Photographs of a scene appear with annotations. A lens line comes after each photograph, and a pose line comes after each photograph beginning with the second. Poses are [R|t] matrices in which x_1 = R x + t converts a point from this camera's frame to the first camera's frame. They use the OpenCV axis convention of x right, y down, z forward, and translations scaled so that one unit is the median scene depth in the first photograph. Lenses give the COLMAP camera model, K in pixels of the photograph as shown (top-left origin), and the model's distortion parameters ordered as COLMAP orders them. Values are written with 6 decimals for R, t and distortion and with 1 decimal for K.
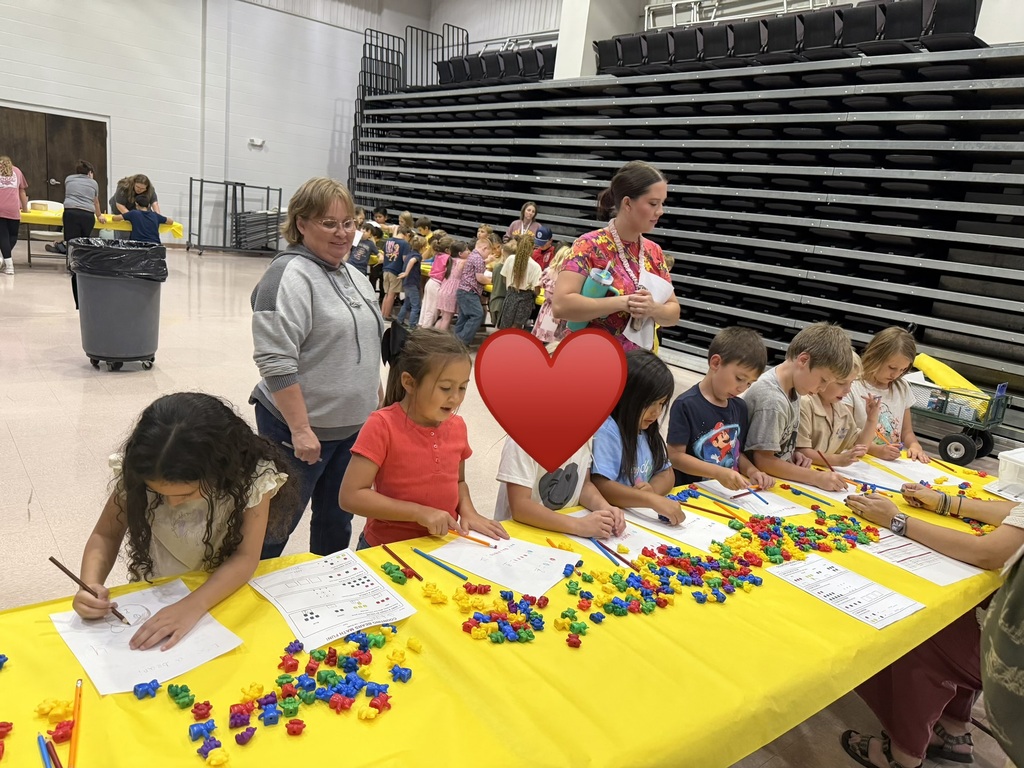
lens RADIAL K [[693.4, 0, 511.0], [0, 693.4, 378.3], [0, 0, 1]] dist [-0.005064, -0.005821]
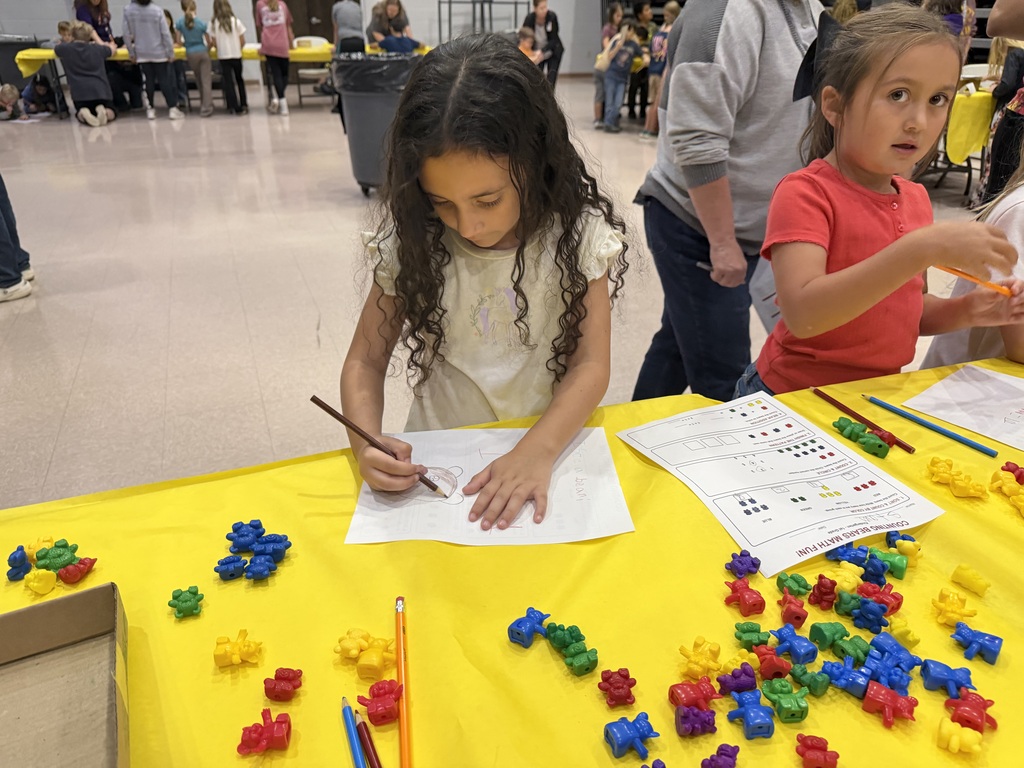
lens RADIAL K [[710.8, 0, 513.6], [0, 710.8, 383.6], [0, 0, 1]] dist [-0.035192, -0.011897]
pose [[0.942488, 0.042628, -0.331511, -0.296842], [0.033918, 0.974516, 0.221739, 0.118757], [0.332515, -0.220230, 0.917024, 0.453294]]
